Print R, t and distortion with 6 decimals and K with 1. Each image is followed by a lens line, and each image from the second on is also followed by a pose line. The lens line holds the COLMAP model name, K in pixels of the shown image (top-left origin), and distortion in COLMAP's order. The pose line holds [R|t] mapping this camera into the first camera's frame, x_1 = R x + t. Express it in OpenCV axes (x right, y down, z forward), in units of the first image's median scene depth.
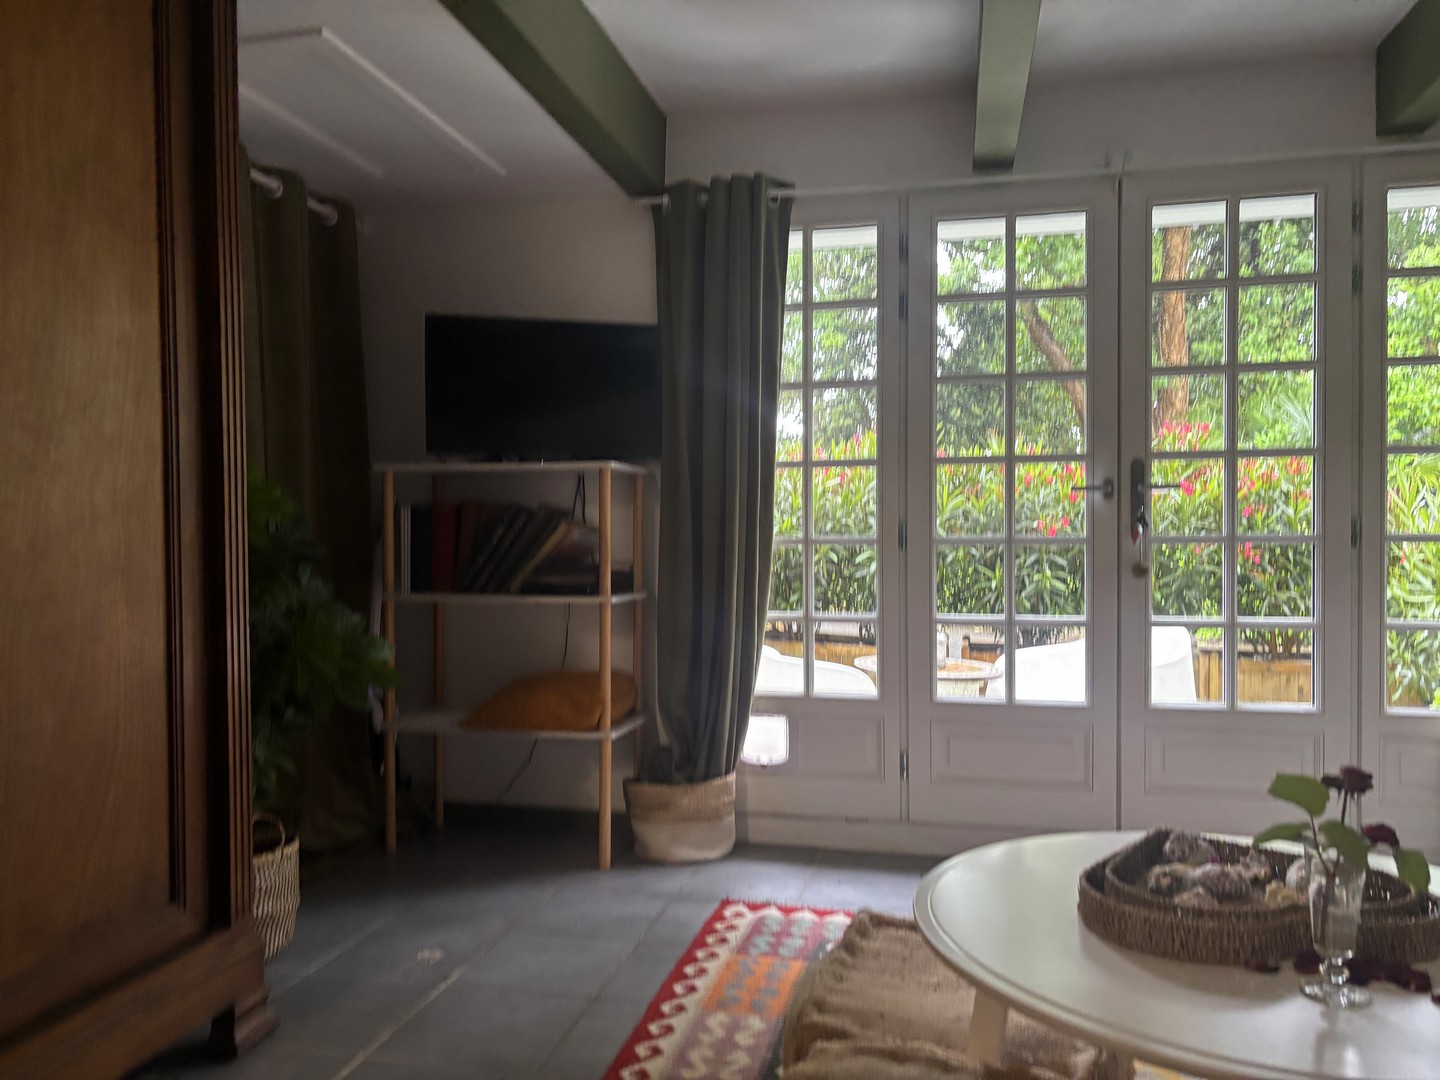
lens RADIAL K [[1084.2, 0, 711.7], [0, 1084.2, 551.5], [0, 0, 1]] dist [0.036528, -0.001042]
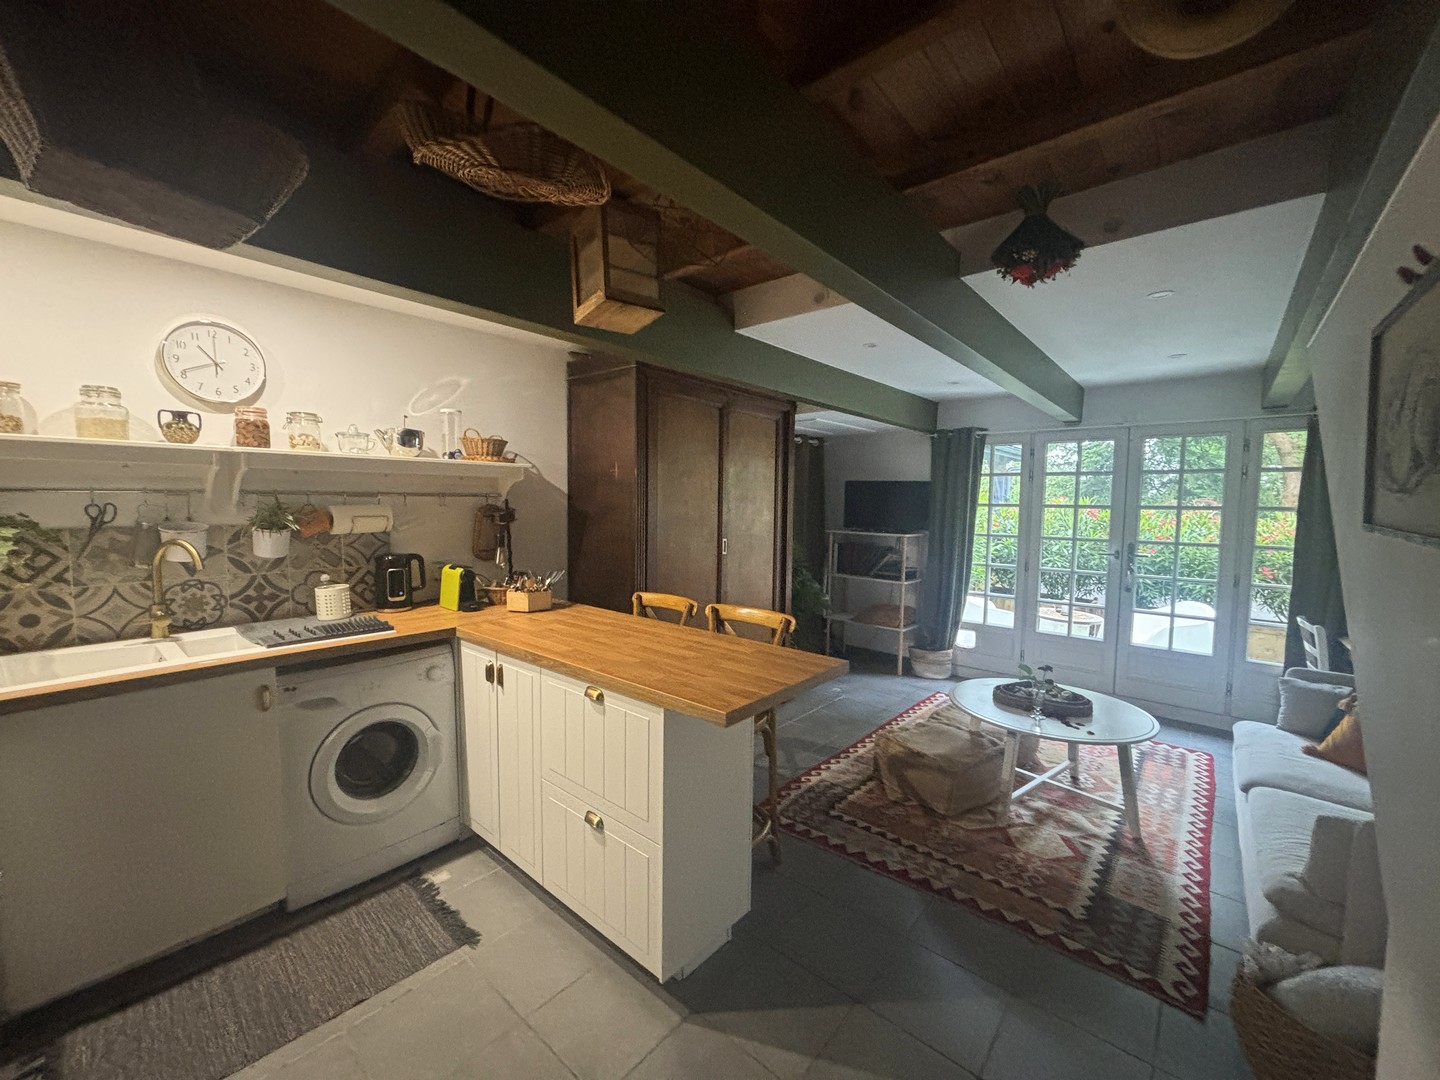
lens RADIAL K [[587.5, 0, 719.0], [0, 587.5, 537.4], [0, 0, 1]] dist [0.002262, -0.000381]
pose [[0.884025, 0.048213, -0.464946, 0.179587], [-0.027644, 0.998318, 0.050959, -0.134232], [0.466621, -0.032196, 0.883871, -0.561877]]
